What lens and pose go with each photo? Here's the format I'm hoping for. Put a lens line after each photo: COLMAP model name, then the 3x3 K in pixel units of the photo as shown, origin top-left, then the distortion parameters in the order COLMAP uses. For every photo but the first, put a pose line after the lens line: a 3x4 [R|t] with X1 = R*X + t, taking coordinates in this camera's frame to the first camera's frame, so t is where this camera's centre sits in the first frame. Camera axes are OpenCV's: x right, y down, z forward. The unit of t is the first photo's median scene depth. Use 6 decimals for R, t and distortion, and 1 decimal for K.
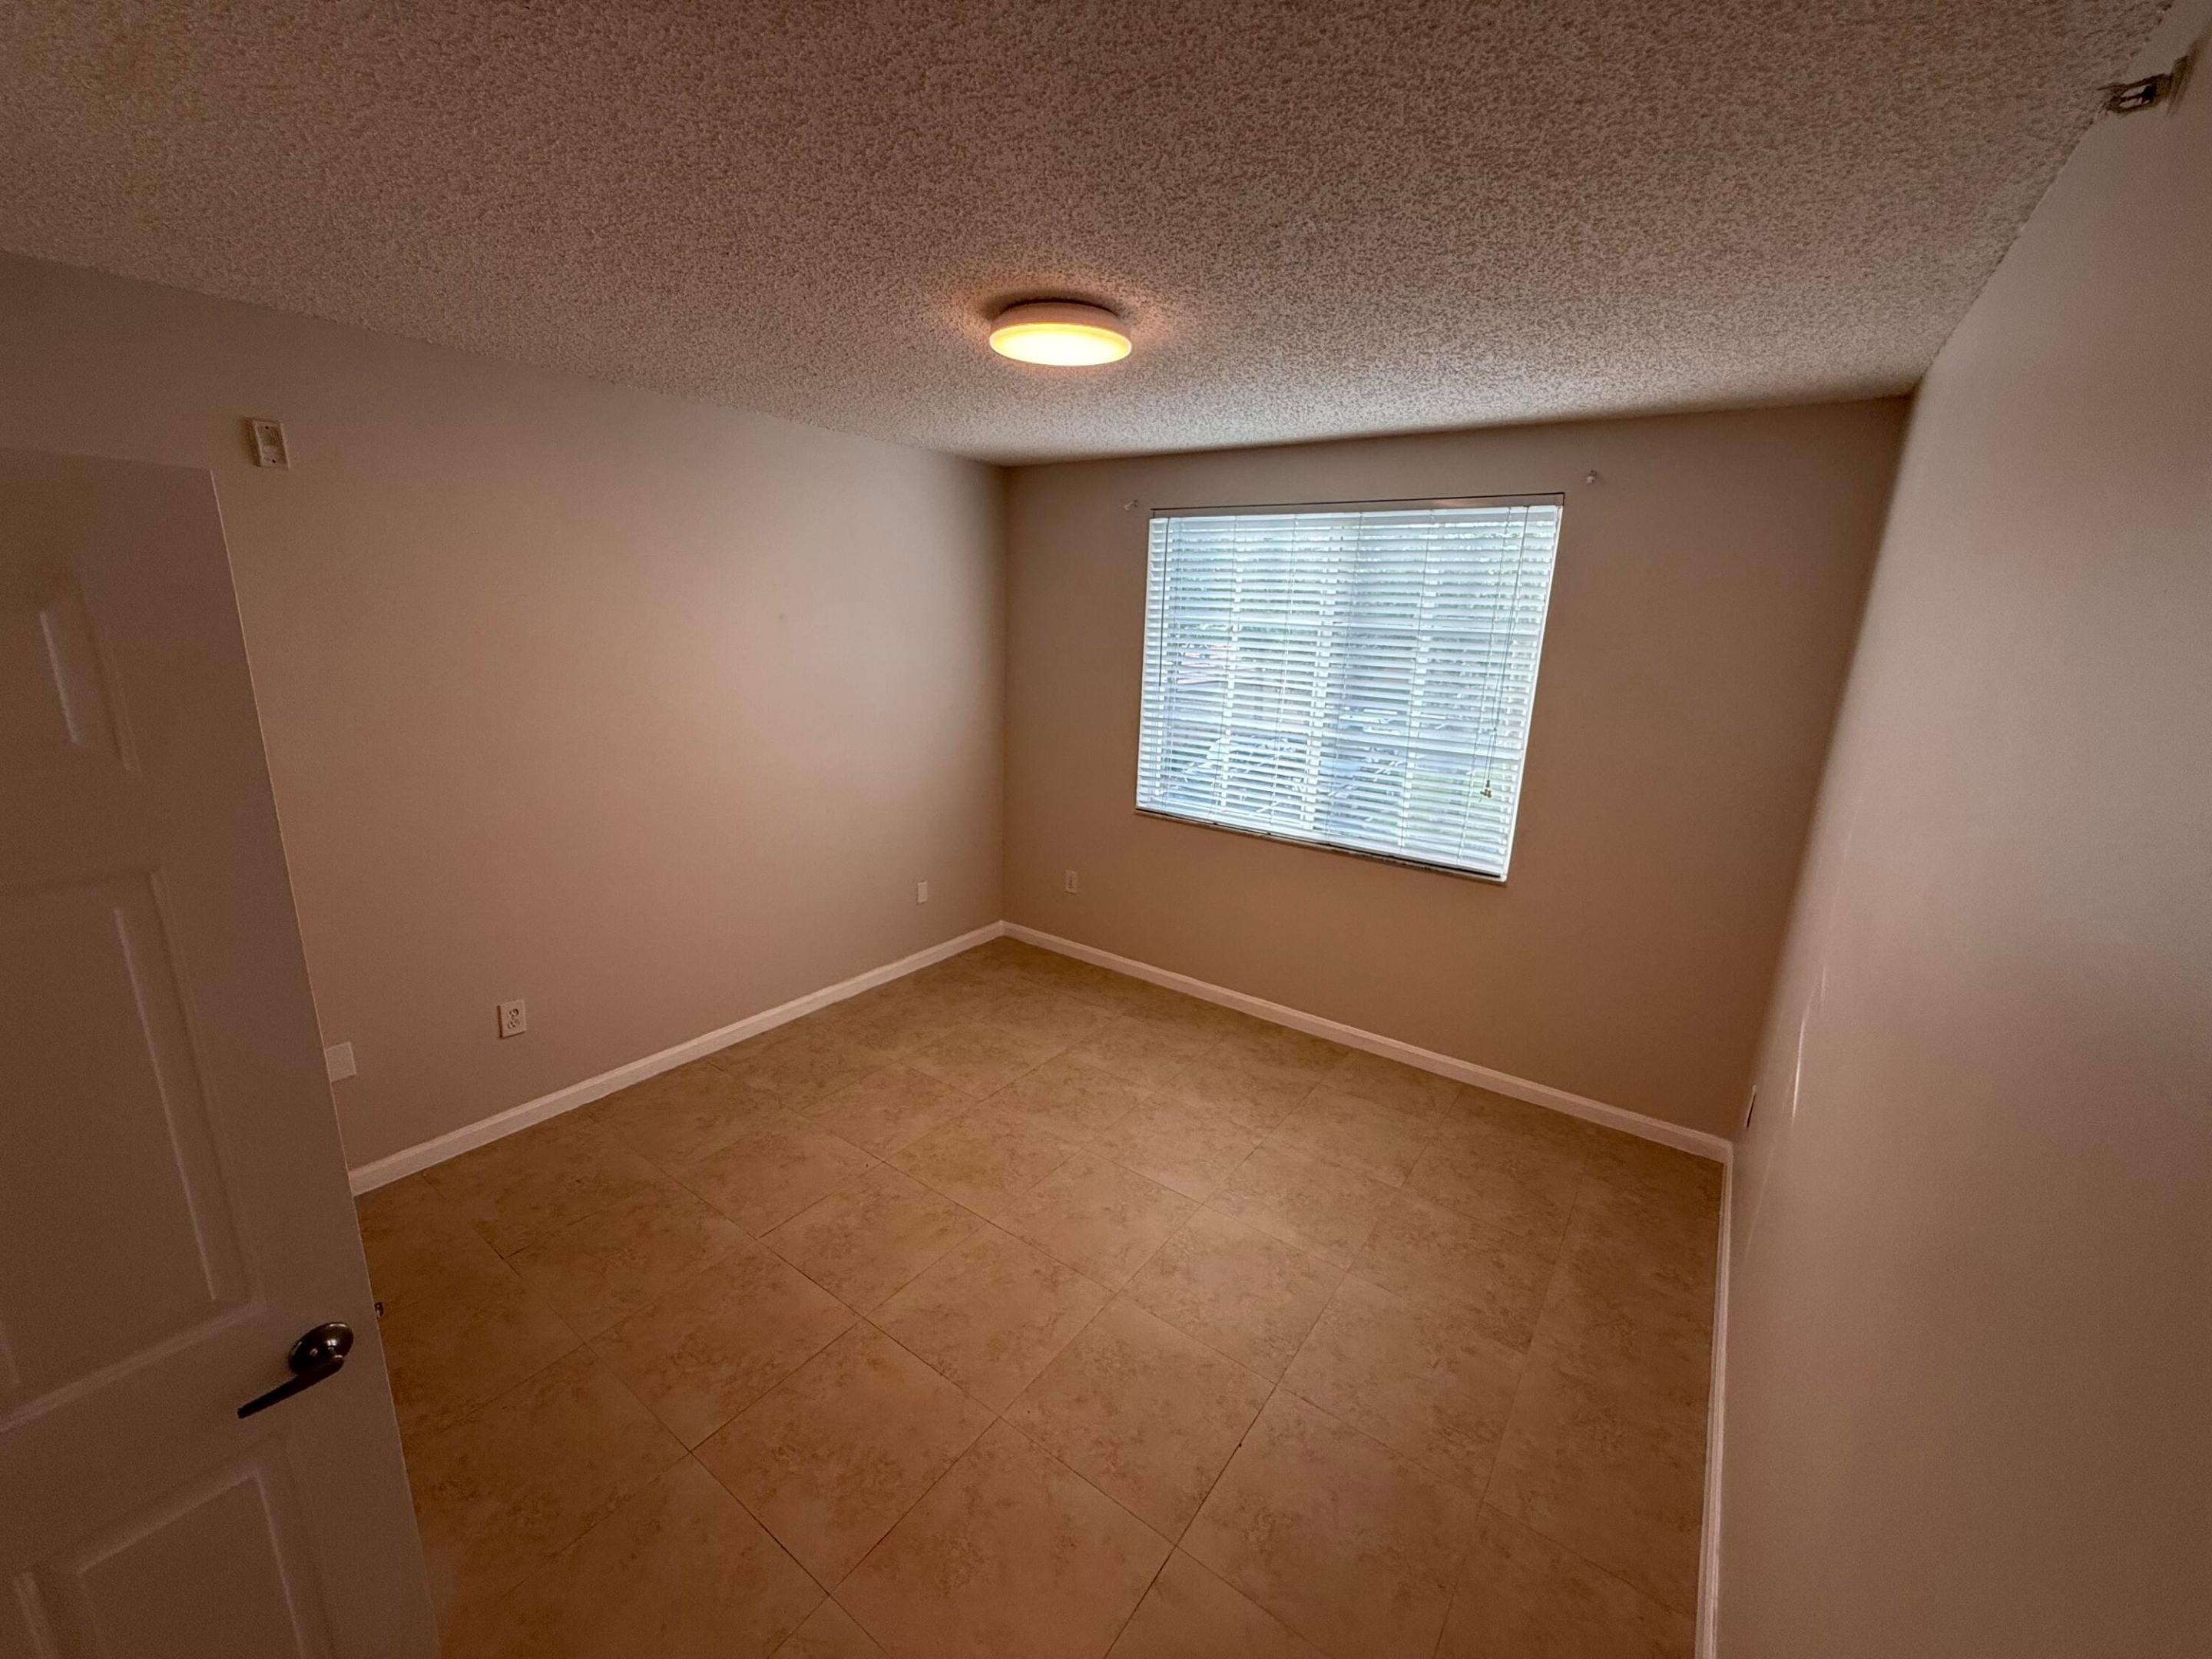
lens RADIAL K [[881.7, 0, 1103.3], [0, 881.7, 832.1], [0, 0, 1]] dist [0.000894, 0.000263]
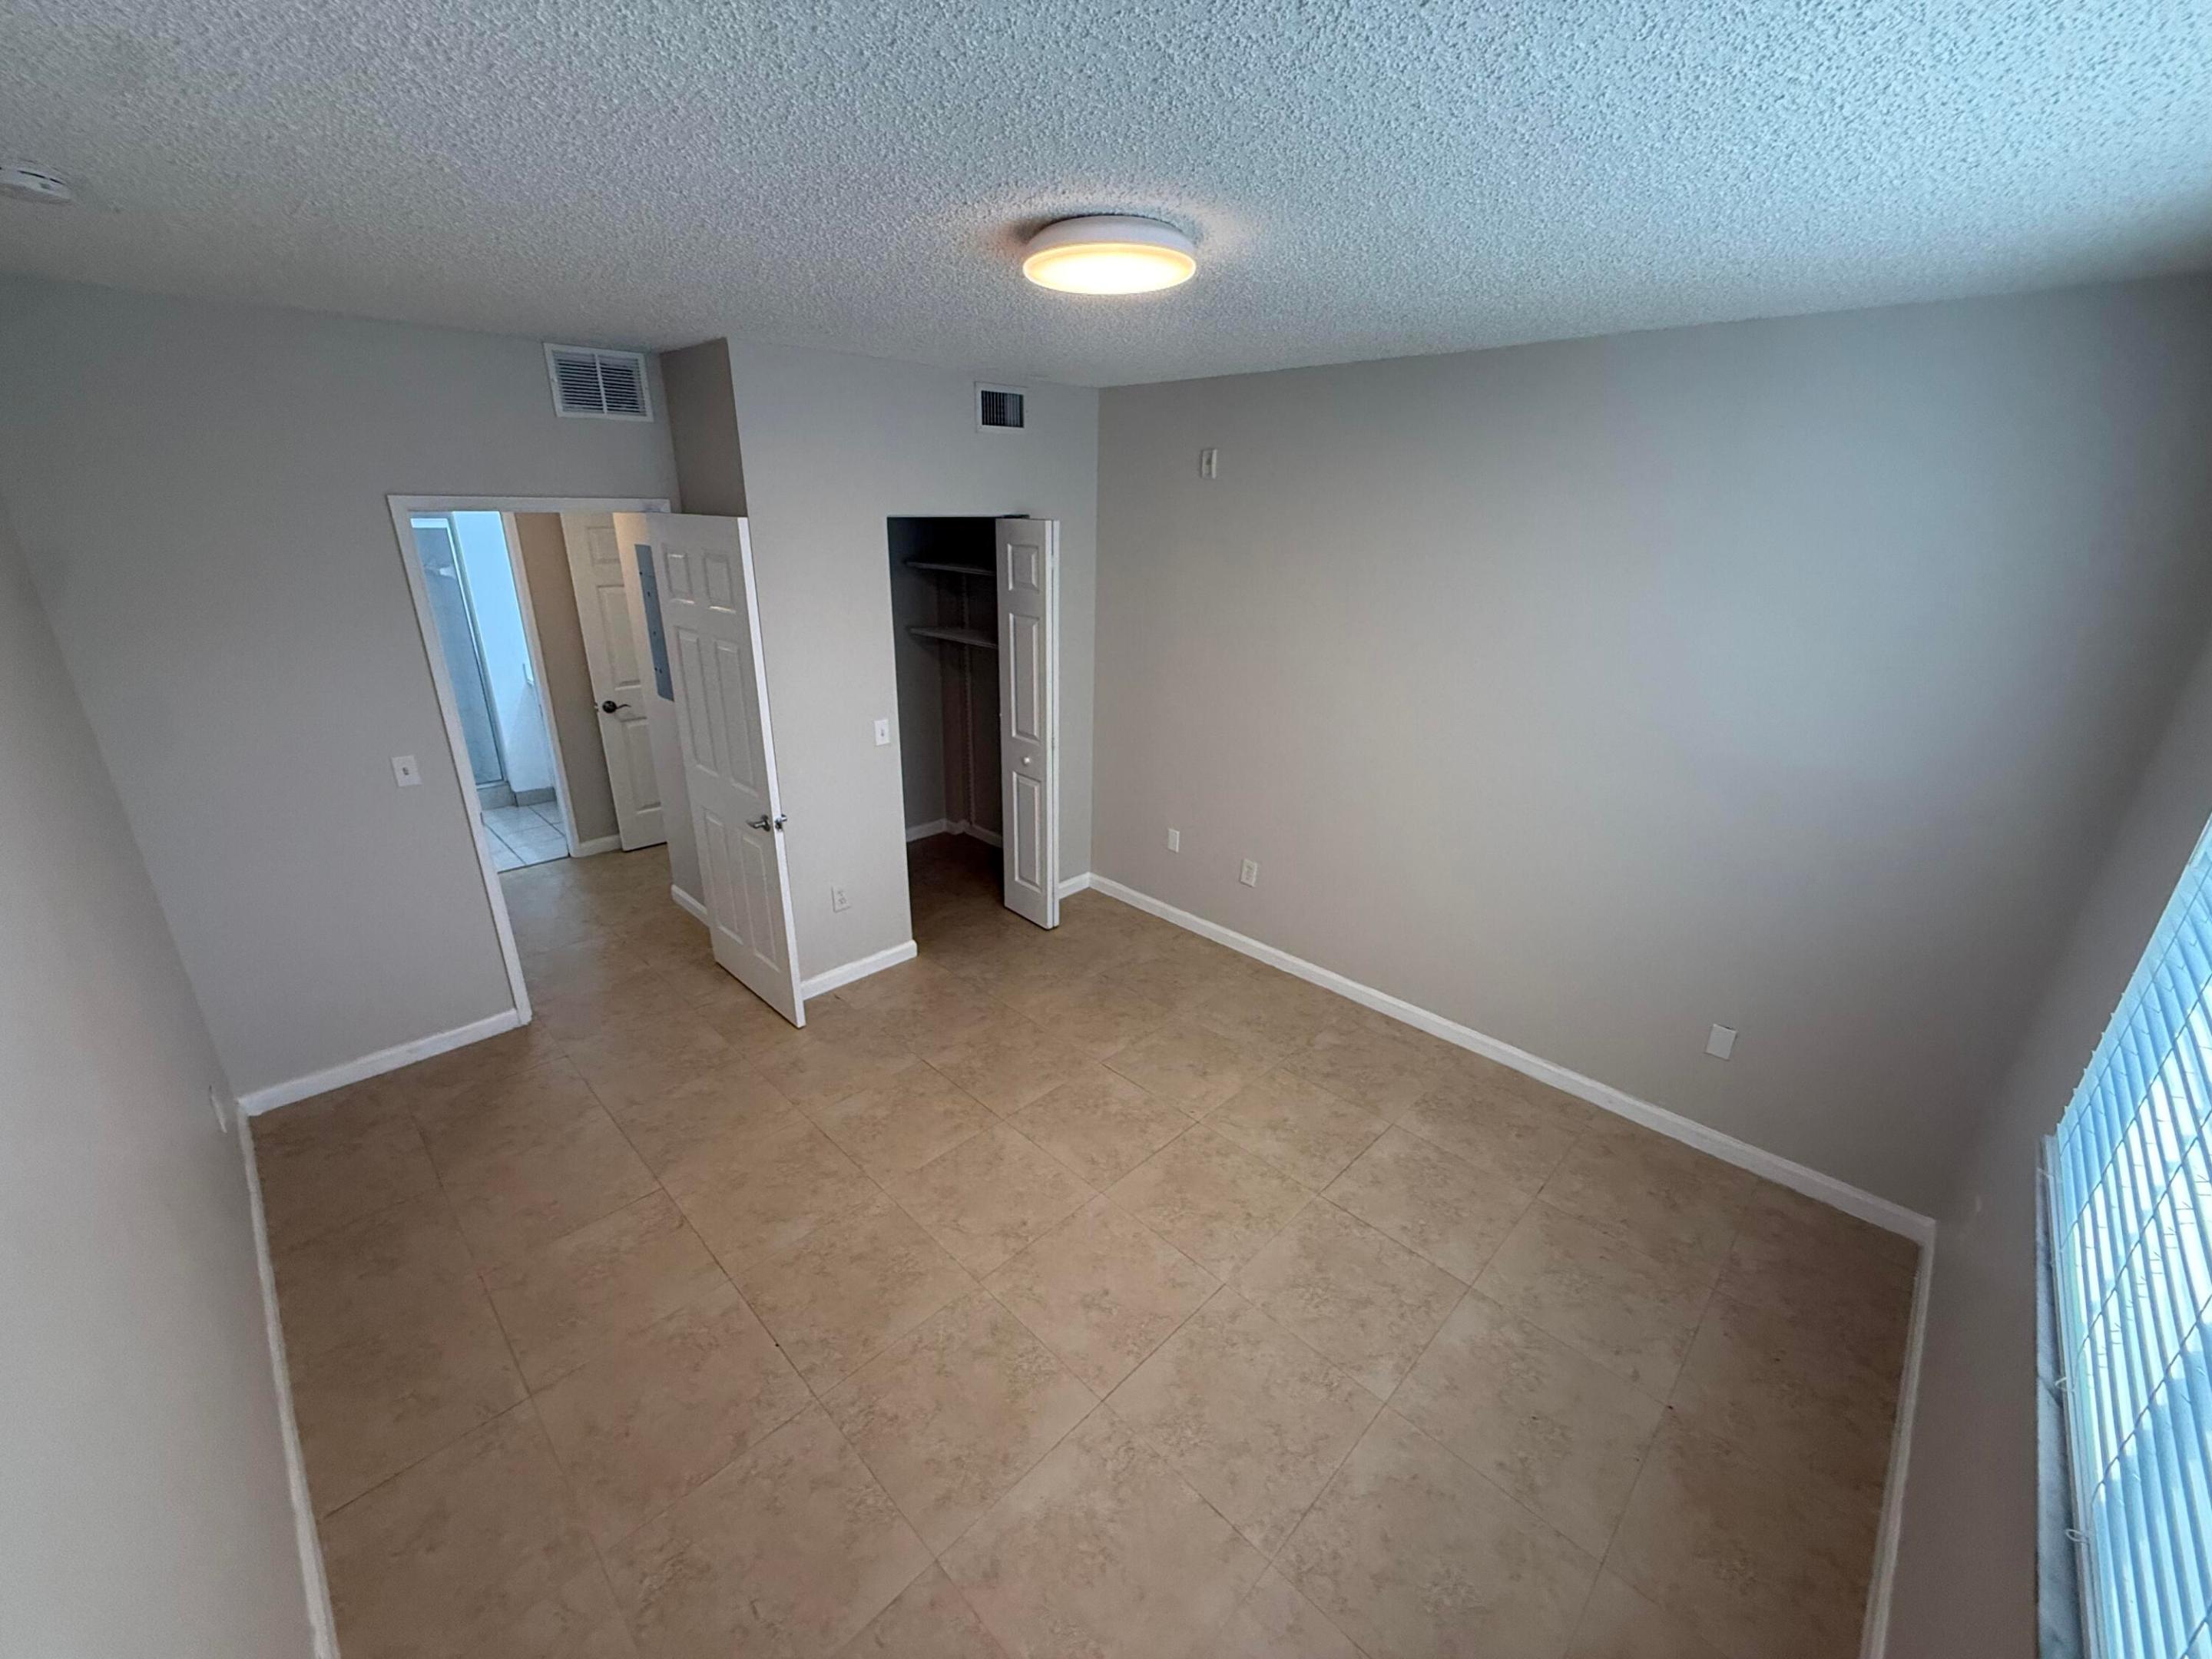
lens RADIAL K [[881.7, 0, 1103.3], [0, 881.7, 832.1], [0, 0, 1]] dist [0.000894, 0.000263]
pose [[-0.157704, 0.310366, -0.937445, 0.579729], [-0.265786, 0.900950, 0.342996, -0.235159], [0.951045, 0.303252, -0.059592, 0.784669]]
